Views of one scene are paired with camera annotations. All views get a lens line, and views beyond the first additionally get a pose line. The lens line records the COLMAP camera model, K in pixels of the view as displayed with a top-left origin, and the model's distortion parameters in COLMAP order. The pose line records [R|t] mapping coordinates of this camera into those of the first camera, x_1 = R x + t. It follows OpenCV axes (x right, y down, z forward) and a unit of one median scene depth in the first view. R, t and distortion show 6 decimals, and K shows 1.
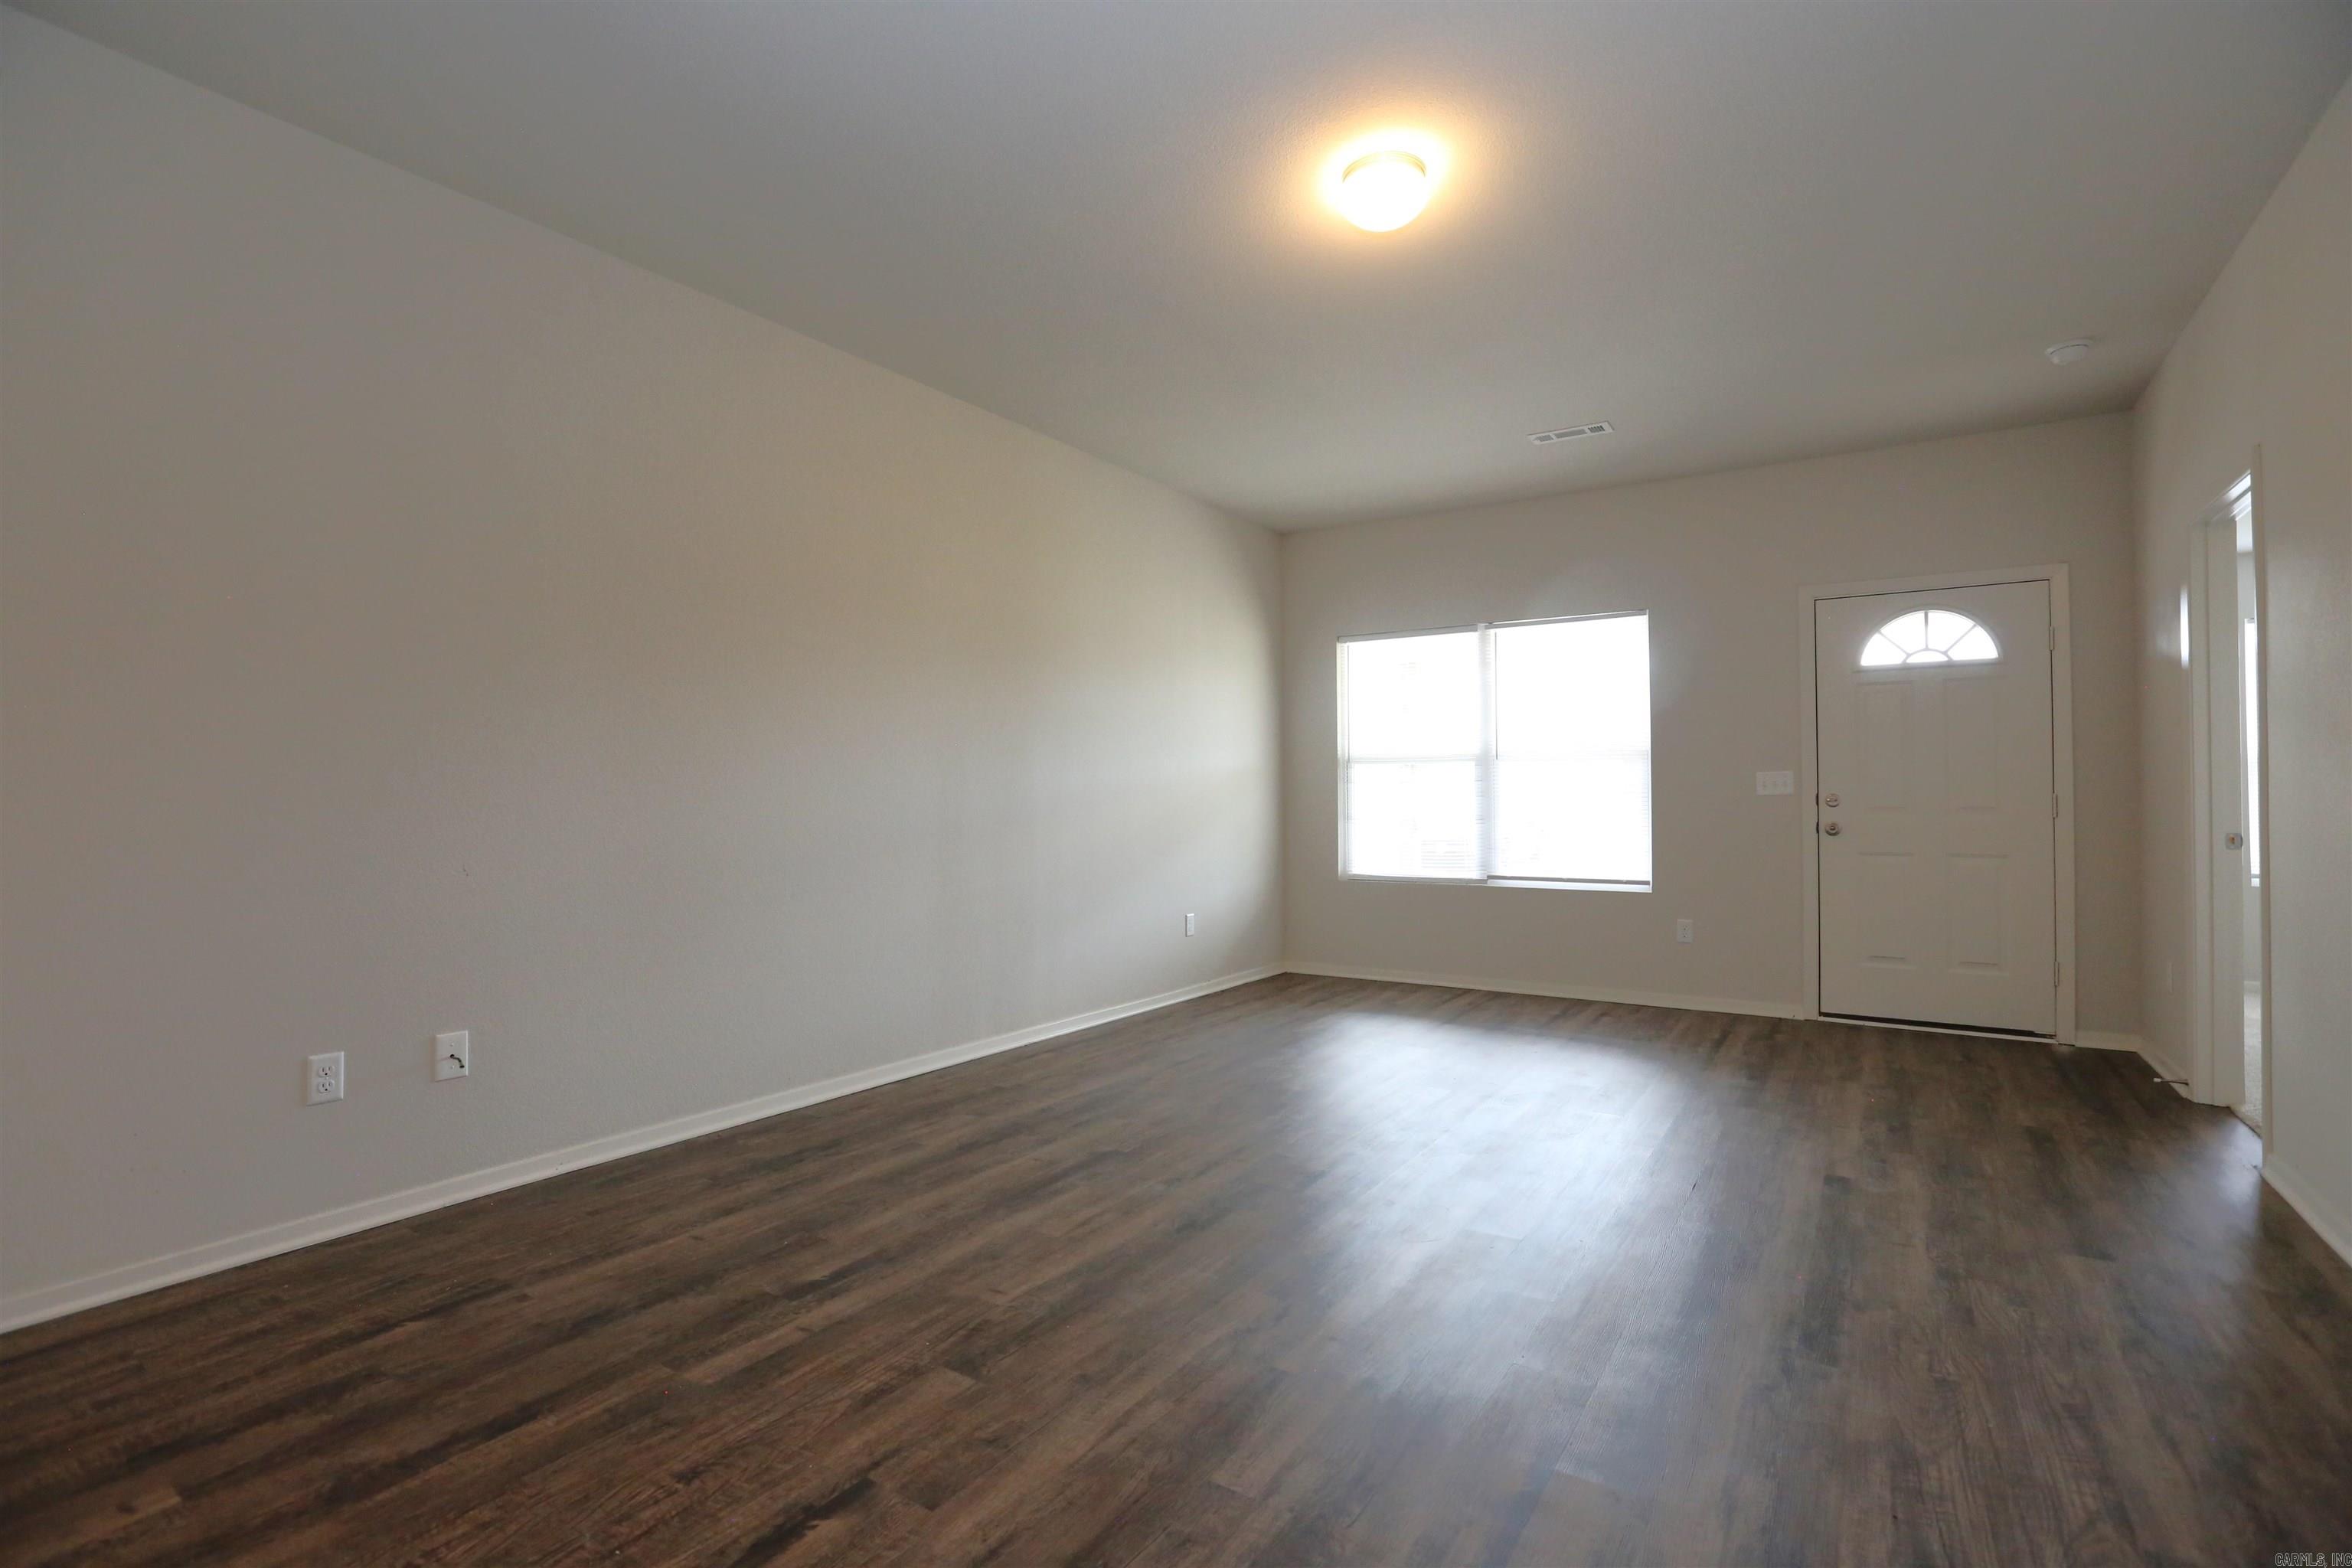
lens RADIAL K [[1066.9, 0, 1169.9], [0, 1066.9, 776.4], [0, 0, 1]] dist [-0.056530, 0.021976]
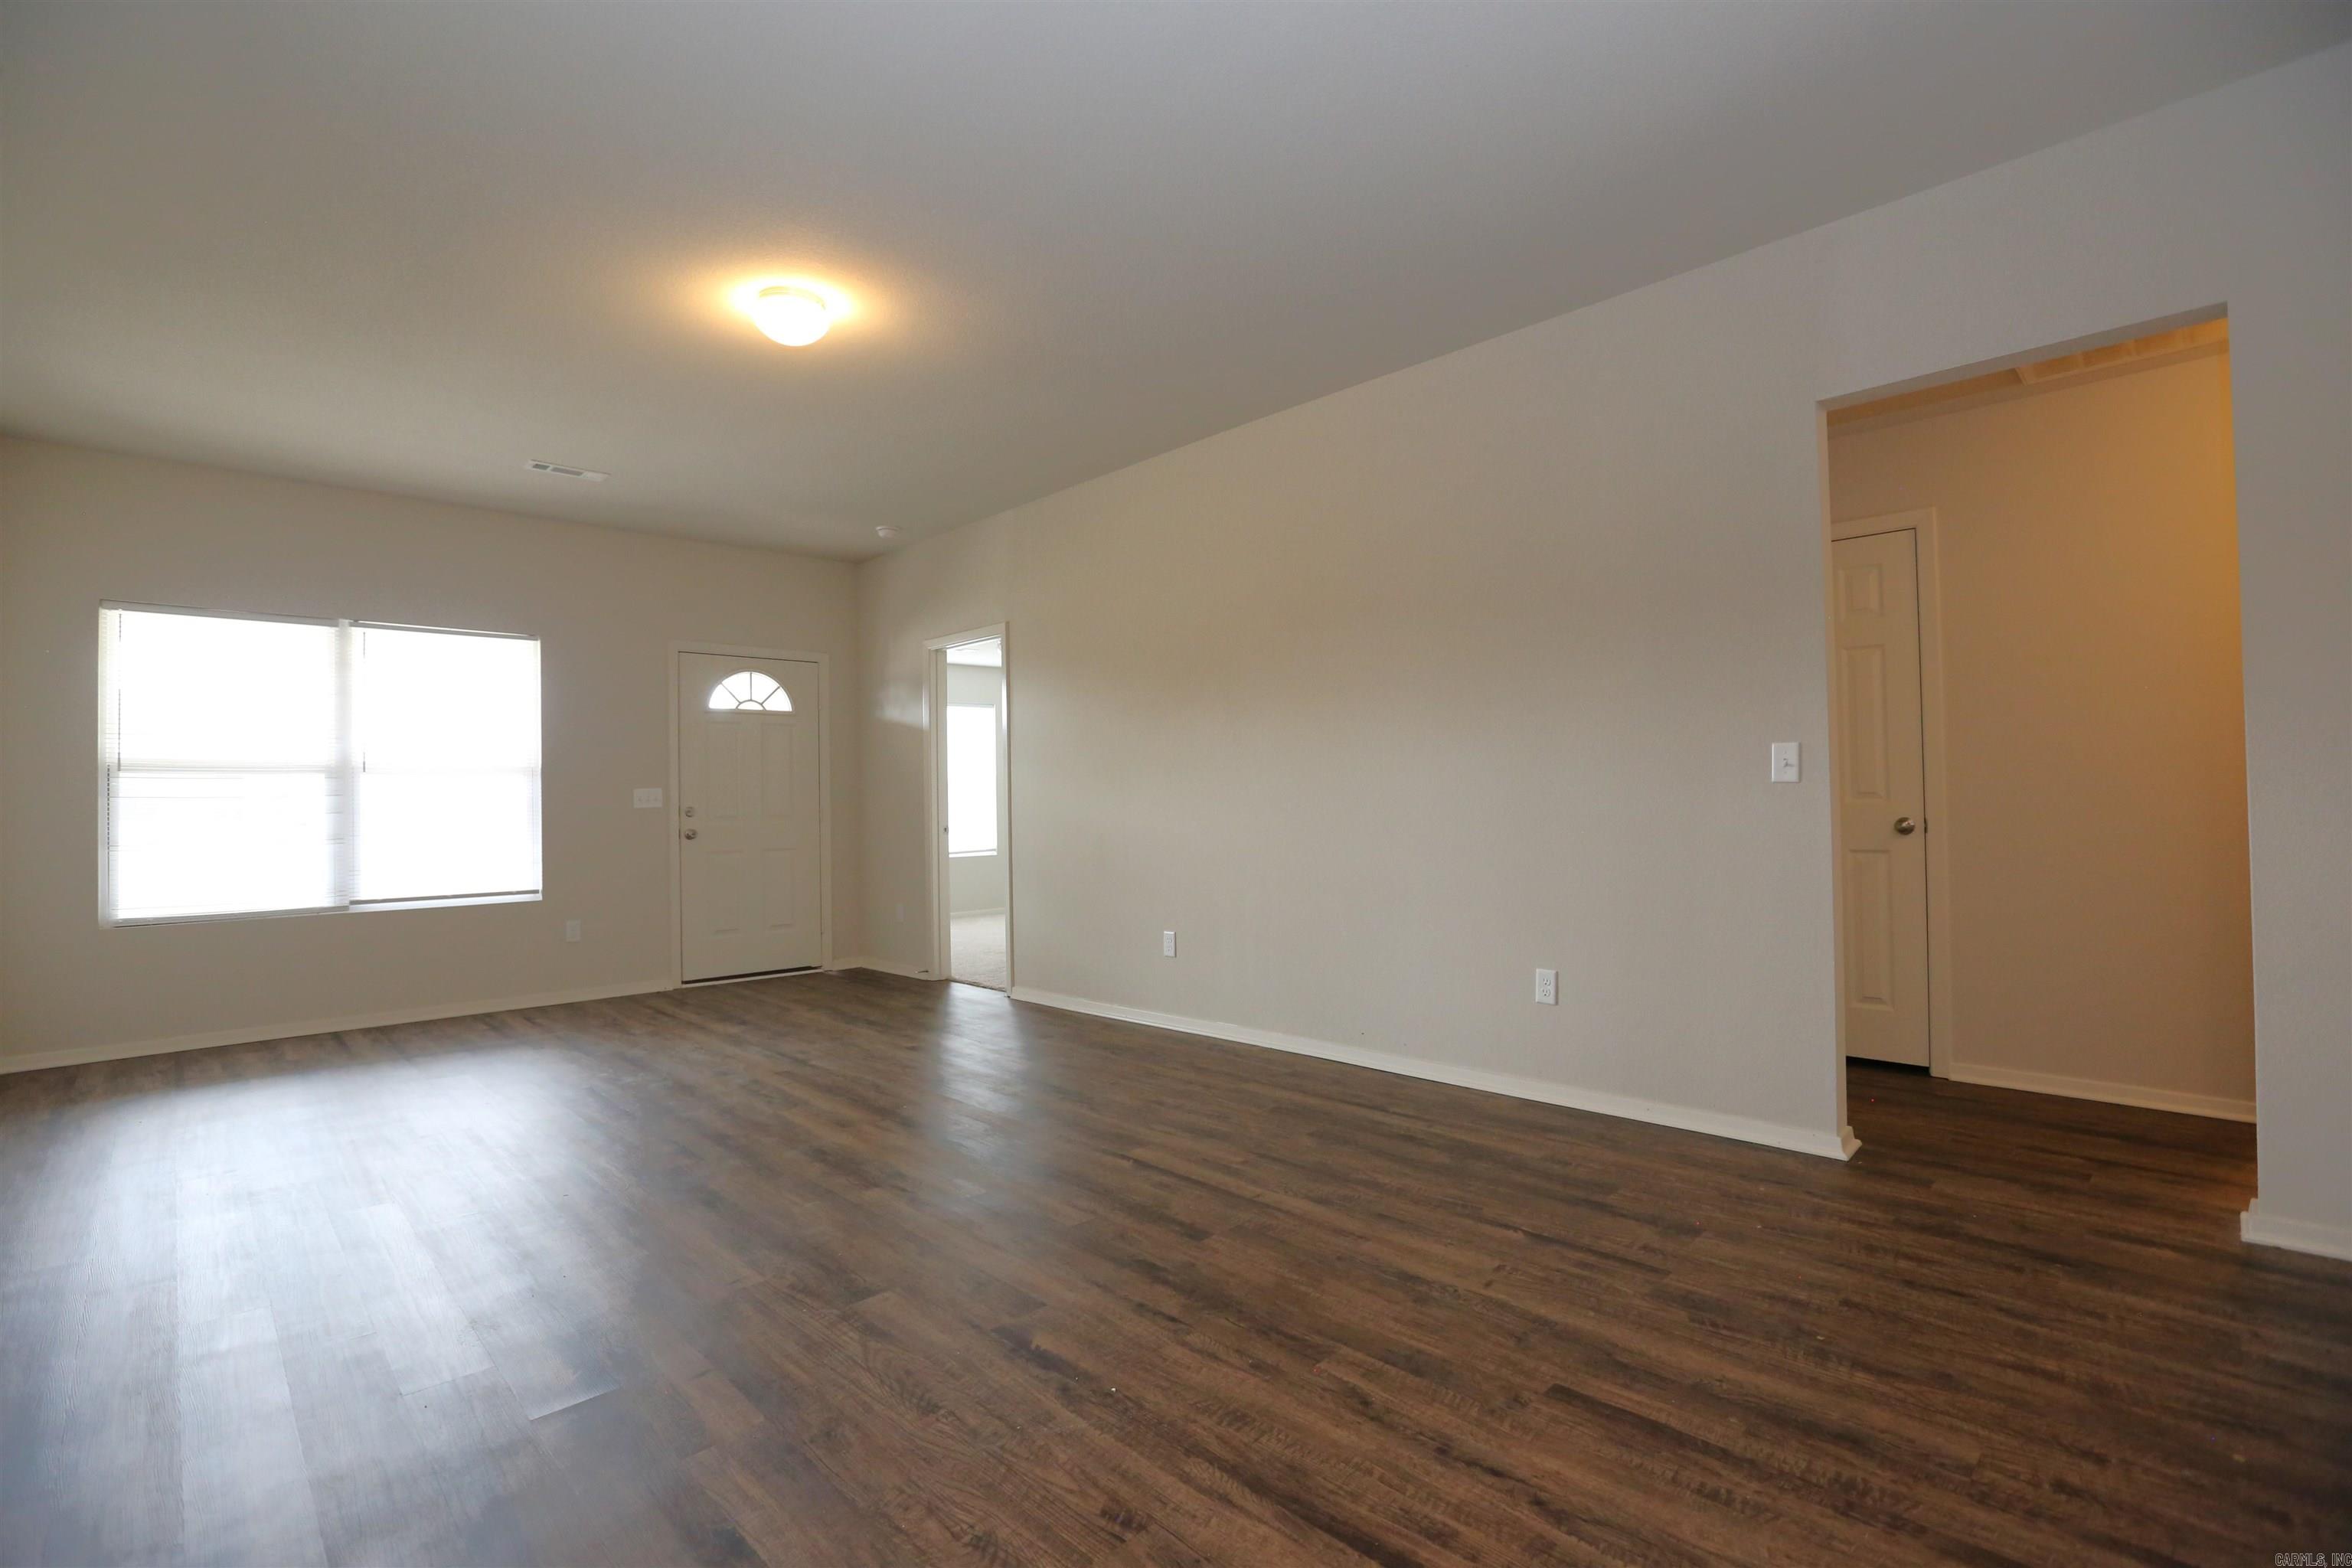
lens RADIAL K [[1066.9, 0, 1169.9], [0, 1066.9, 776.4], [0, 0, 1]] dist [-0.056530, 0.021976]
pose [[0.206010, 0.022518, 0.978291, -0.645283], [-0.002036, 0.999743, -0.022583, 0.009895], [-0.978548, 0.002661, 0.206003, 0.219482]]
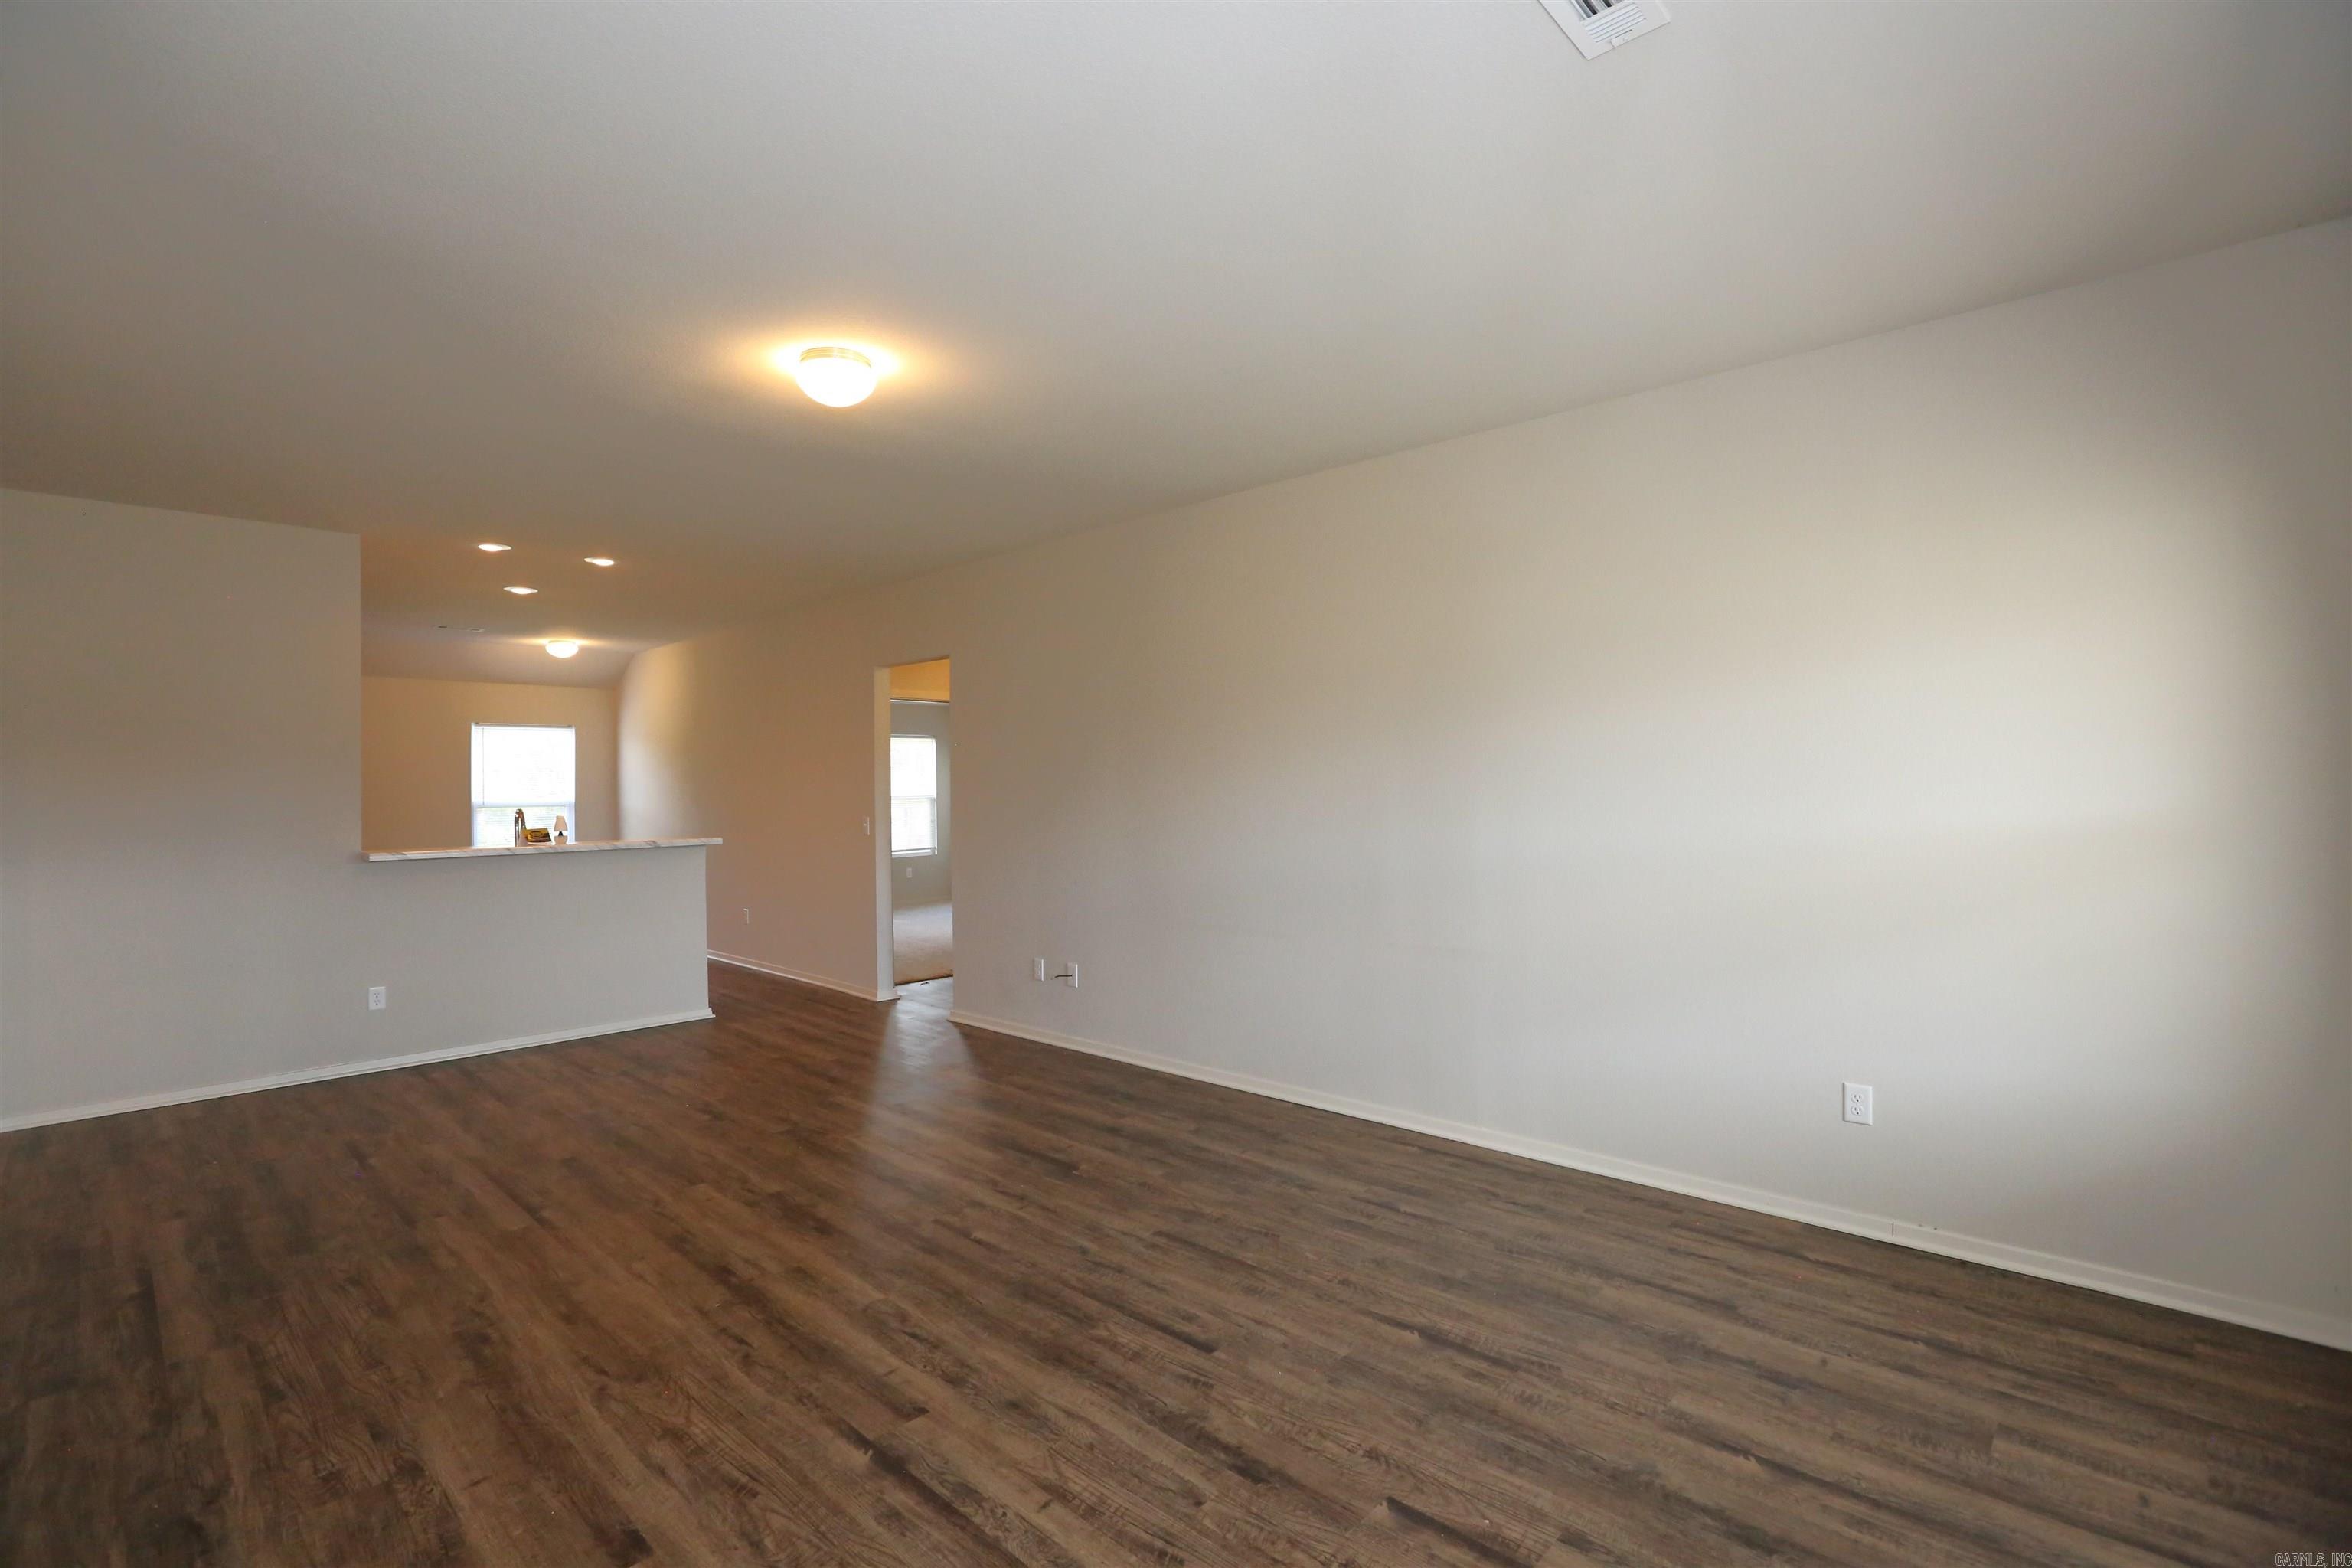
lens RADIAL K [[1066.9, 0, 1169.9], [0, 1066.9, 776.4], [0, 0, 1]] dist [-0.056530, 0.021976]
pose [[-0.162488, -0.006018, -0.986692, 0.925709], [0.034026, 0.999352, -0.011699, -0.058458], [0.986124, -0.035474, -0.162178, 1.096845]]
